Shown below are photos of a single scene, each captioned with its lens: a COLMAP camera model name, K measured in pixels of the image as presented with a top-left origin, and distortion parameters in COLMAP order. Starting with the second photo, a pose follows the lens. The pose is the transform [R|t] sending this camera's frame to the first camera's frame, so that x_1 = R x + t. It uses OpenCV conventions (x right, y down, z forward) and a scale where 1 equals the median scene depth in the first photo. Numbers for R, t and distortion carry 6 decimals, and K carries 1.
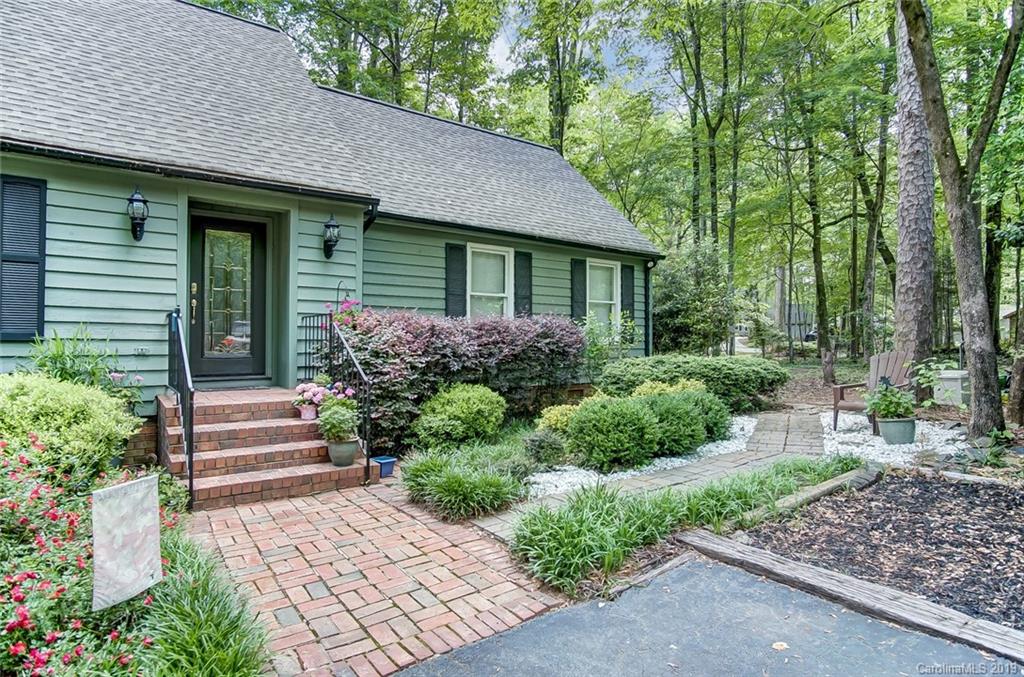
lens RADIAL K [[550.4, 0, 514.6], [0, 550.4, 337.7], [0, 0, 1]] dist [-0.033642, 0.006619]
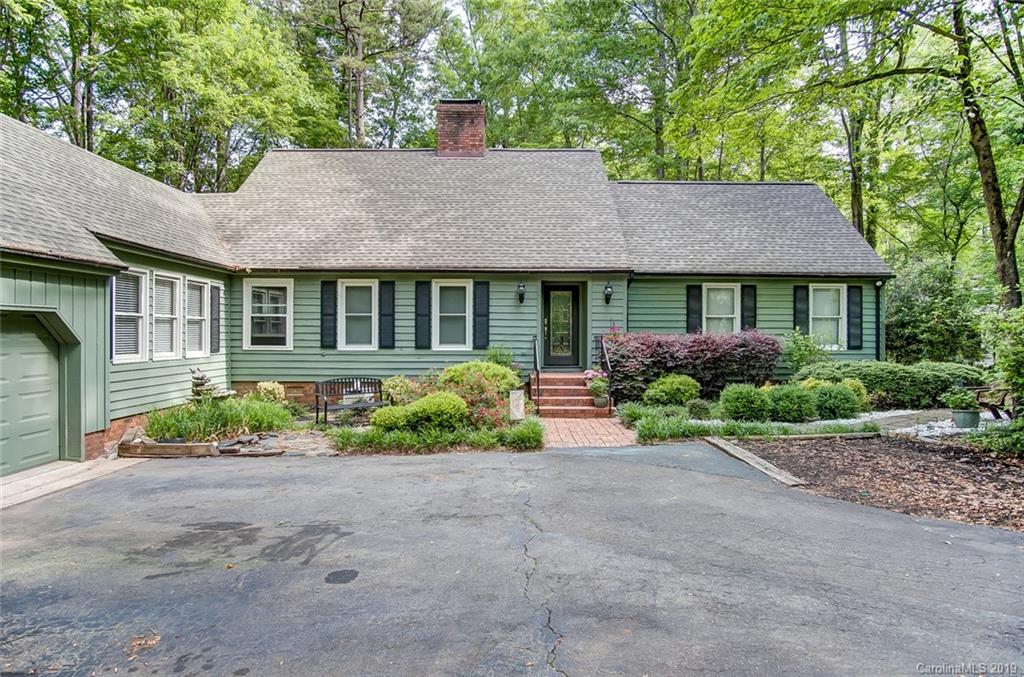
lens RADIAL K [[550.4, 0, 514.6], [0, 550.4, 337.7], [0, 0, 1]] dist [-0.033642, 0.006619]
pose [[0.807583, 0.002649, -0.589747, 0.518728], [0.002939, 0.999959, 0.008516, -0.048255], [0.589746, -0.008610, 0.807543, -0.712944]]
